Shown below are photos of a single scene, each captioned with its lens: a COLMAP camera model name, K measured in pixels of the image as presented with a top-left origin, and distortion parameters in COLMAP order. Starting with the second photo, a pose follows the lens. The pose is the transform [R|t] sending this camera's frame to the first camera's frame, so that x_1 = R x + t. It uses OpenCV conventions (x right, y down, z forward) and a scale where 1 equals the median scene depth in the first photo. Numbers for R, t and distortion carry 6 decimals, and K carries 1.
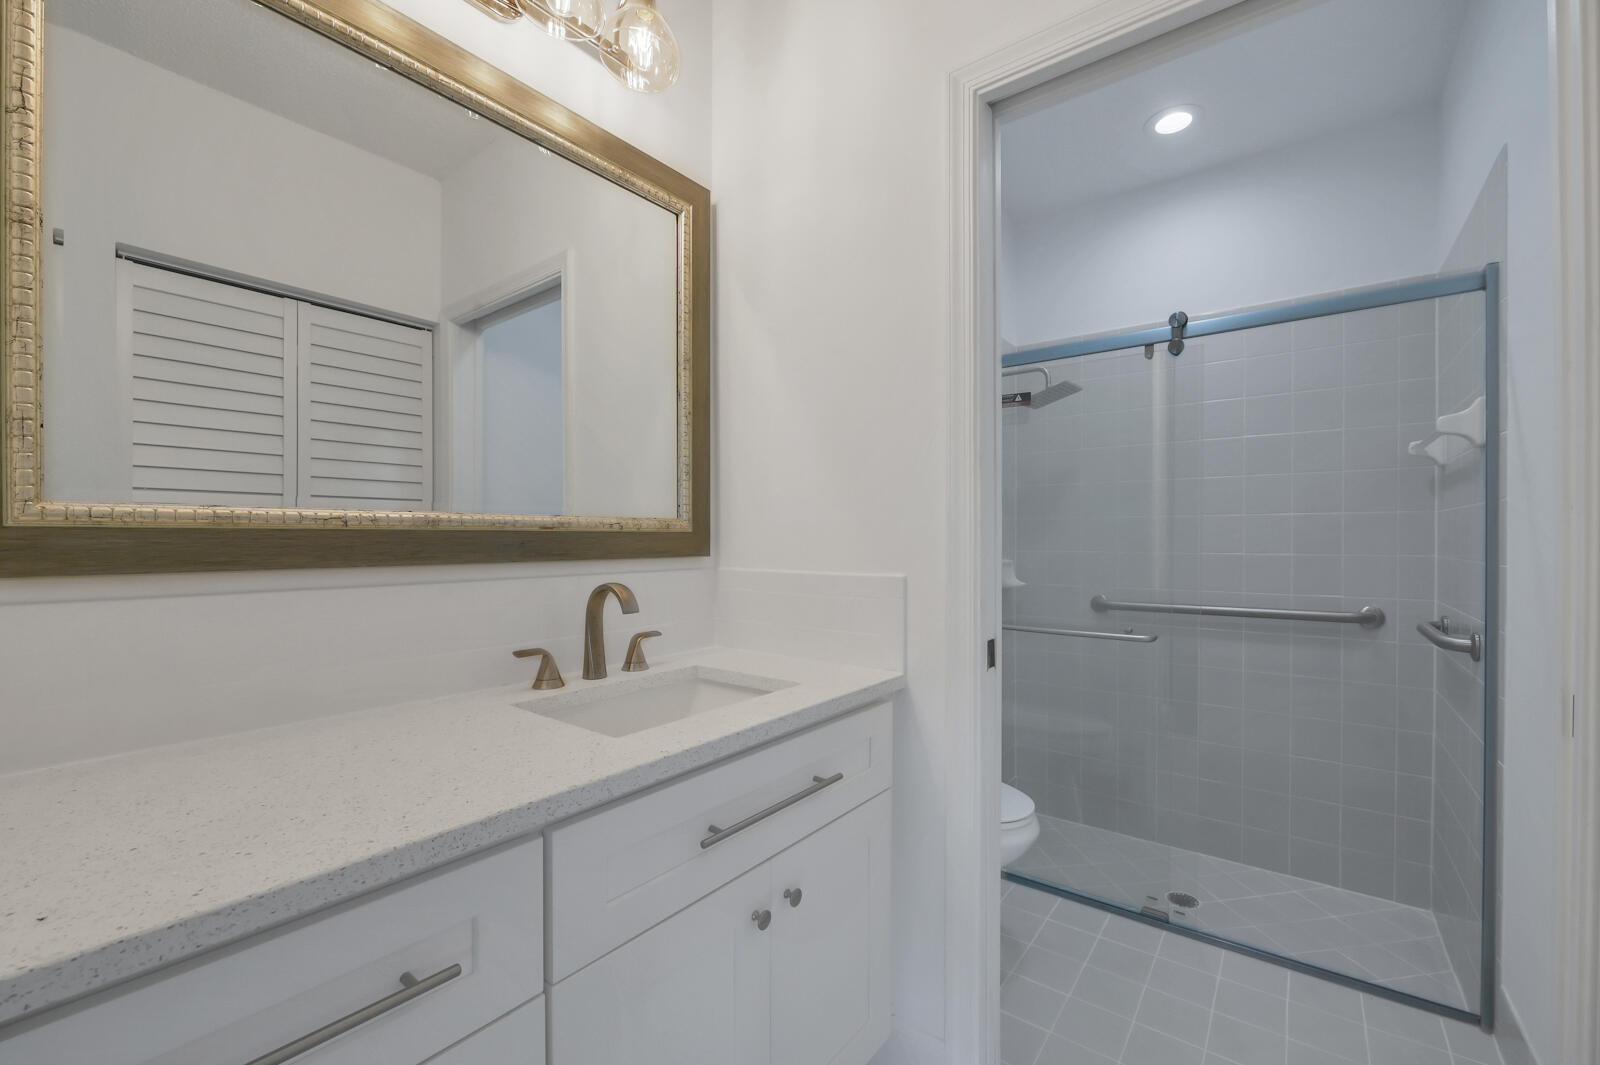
lens RADIAL K [[640.4, 0, 823.9], [0, 640.4, 542.6], [0, 0, 1]] dist [-0.013316, -0.000037]
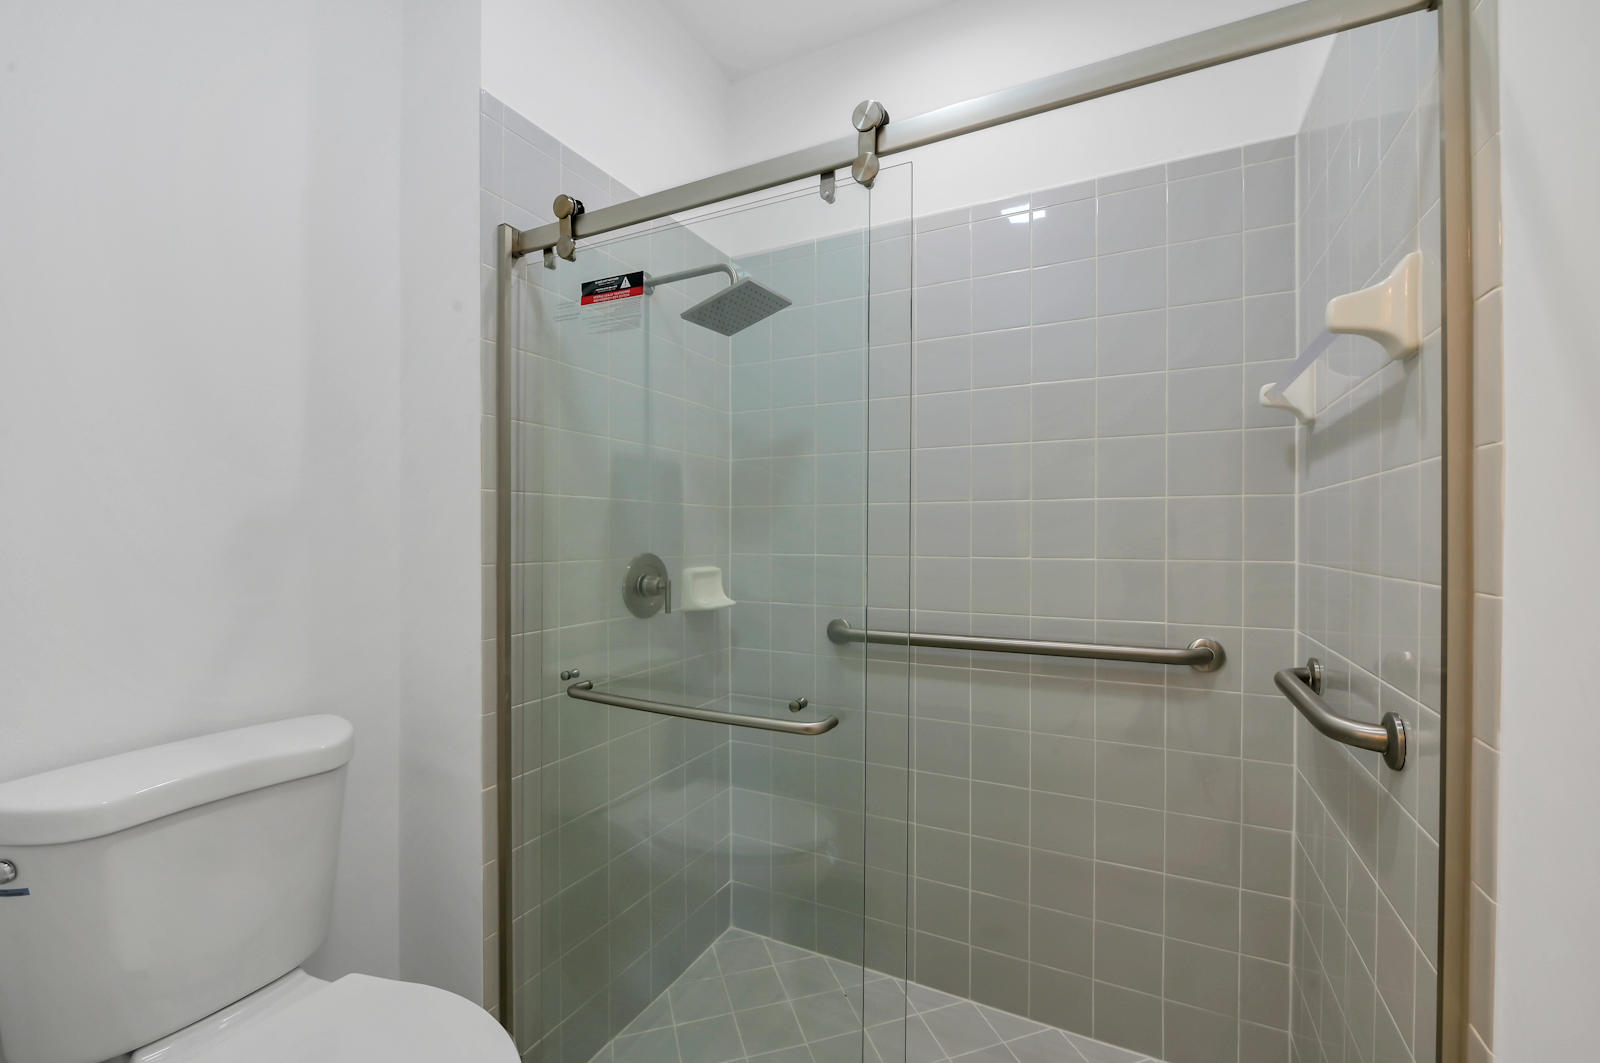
lens RADIAL K [[677.9, 0, 749.2], [0, 677.9, 537.1], [0, 0, 1]] dist [-0.013299, 0.000013]
pose [[0.992300, 0.001647, 0.123848, 0.338528], [-0.000908, 0.999981, -0.006020, -0.001041], [-0.123855, 0.005861, 0.992283, 0.402368]]
